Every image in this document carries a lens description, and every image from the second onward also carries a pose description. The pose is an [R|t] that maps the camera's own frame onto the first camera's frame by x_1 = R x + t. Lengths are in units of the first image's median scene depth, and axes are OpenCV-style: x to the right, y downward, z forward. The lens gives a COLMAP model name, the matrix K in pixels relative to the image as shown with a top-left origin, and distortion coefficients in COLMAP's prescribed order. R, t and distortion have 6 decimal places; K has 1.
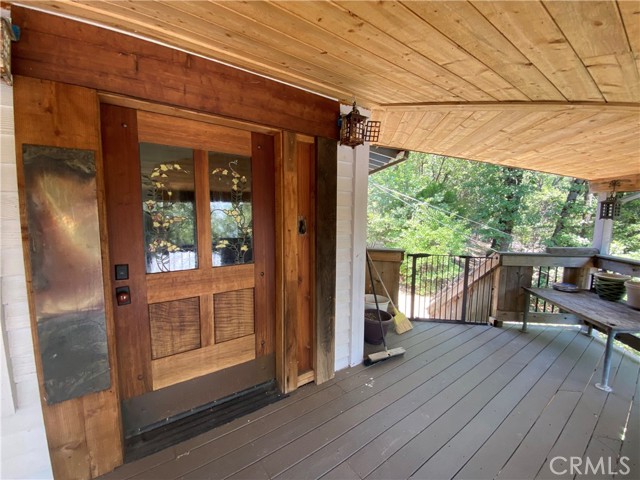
lens RADIAL K [[258.0, 0, 315.9], [0, 258.0, 239.9], [0, 0, 1]] dist [0.025648, -0.022963]
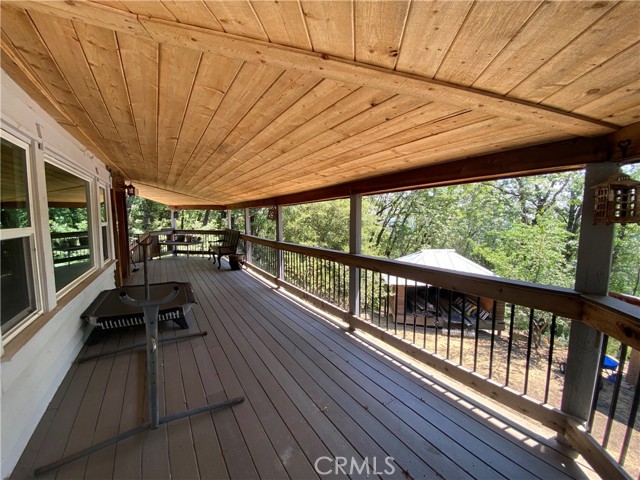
lens RADIAL K [[258.0, 0, 315.9], [0, 258.0, 239.9], [0, 0, 1]] dist [0.025648, -0.022963]
pose [[0.080388, -0.094655, 0.992259, -2.936573], [0.096144, 0.991576, 0.086800, 0.110856], [-0.992116, 0.088422, 0.088812, -1.493338]]
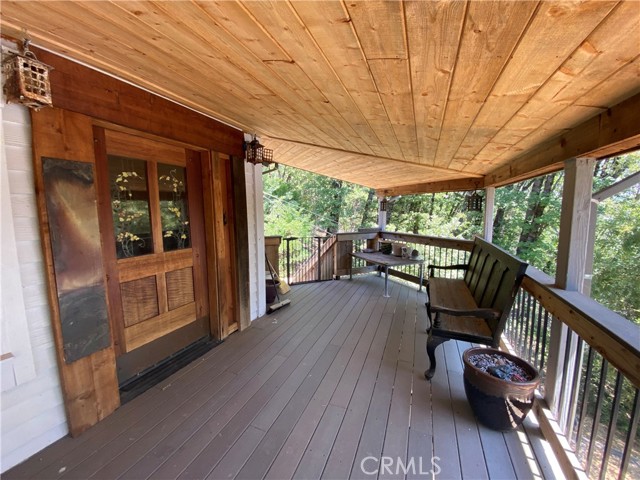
lens RADIAL K [[258.0, 0, 315.9], [0, 258.0, 239.9], [0, 0, 1]] dist [0.025648, -0.022963]
pose [[0.843786, -0.073084, 0.531681, -0.393894], [0.064832, 0.997310, 0.034199, 0.045033], [-0.532750, 0.005613, 0.846254, -0.446597]]
